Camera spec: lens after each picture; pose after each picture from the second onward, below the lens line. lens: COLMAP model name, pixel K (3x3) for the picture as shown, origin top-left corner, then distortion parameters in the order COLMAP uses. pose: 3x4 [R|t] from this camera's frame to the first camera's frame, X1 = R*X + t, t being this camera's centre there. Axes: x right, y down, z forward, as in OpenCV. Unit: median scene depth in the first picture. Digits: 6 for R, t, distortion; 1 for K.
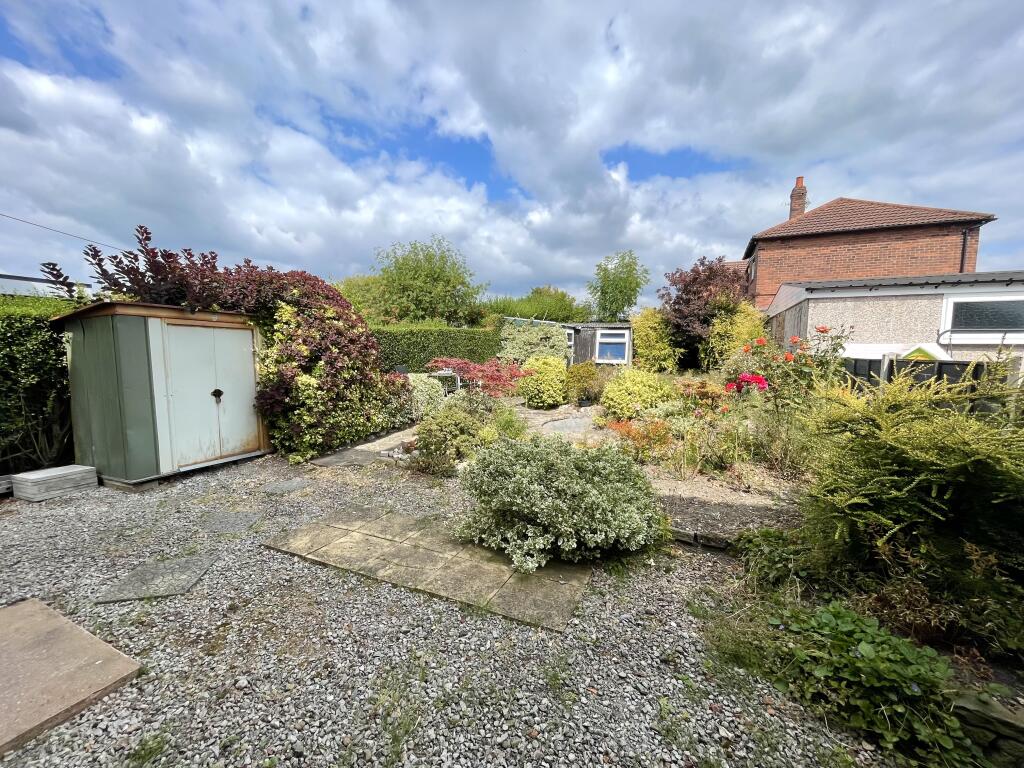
lens RADIAL K [[415.3, 0, 505.3], [0, 415.3, 386.4], [0, 0, 1]] dist [0.000423, 0.000612]
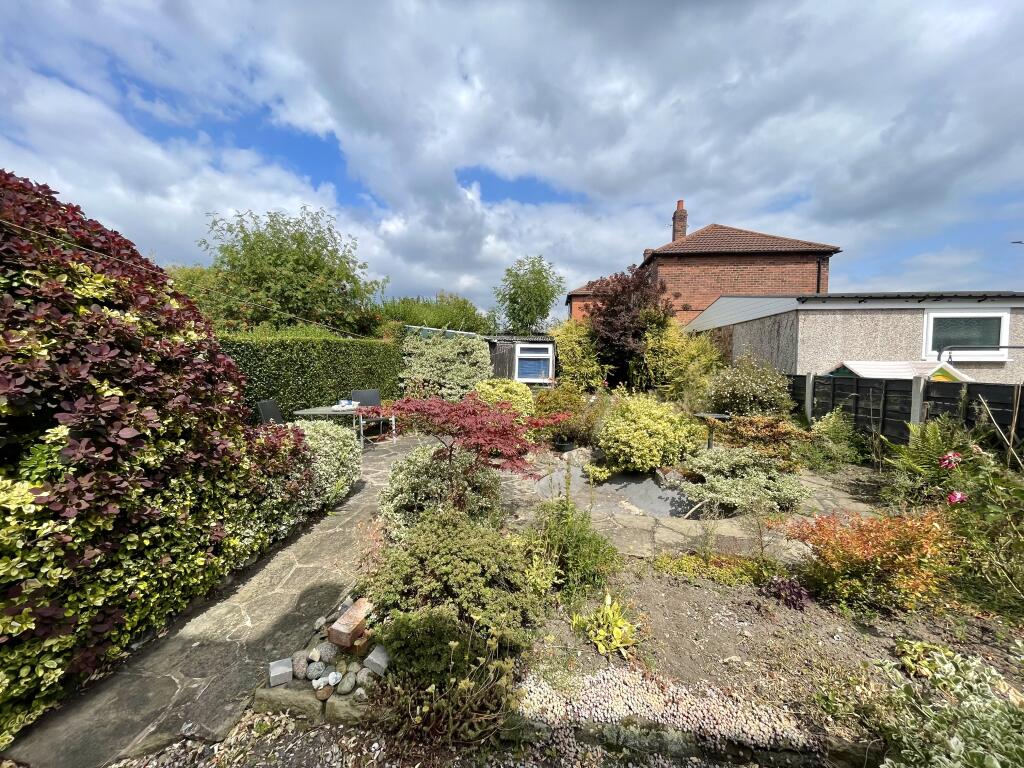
lens RADIAL K [[415.3, 0, 505.3], [0, 415.3, 386.4], [0, 0, 1]] dist [0.000423, 0.000612]
pose [[0.943395, -0.024345, 0.330777, -0.080975], [0.035151, 0.999025, -0.026724, -0.027085], [-0.329804, 0.036839, 0.943331, 0.213719]]
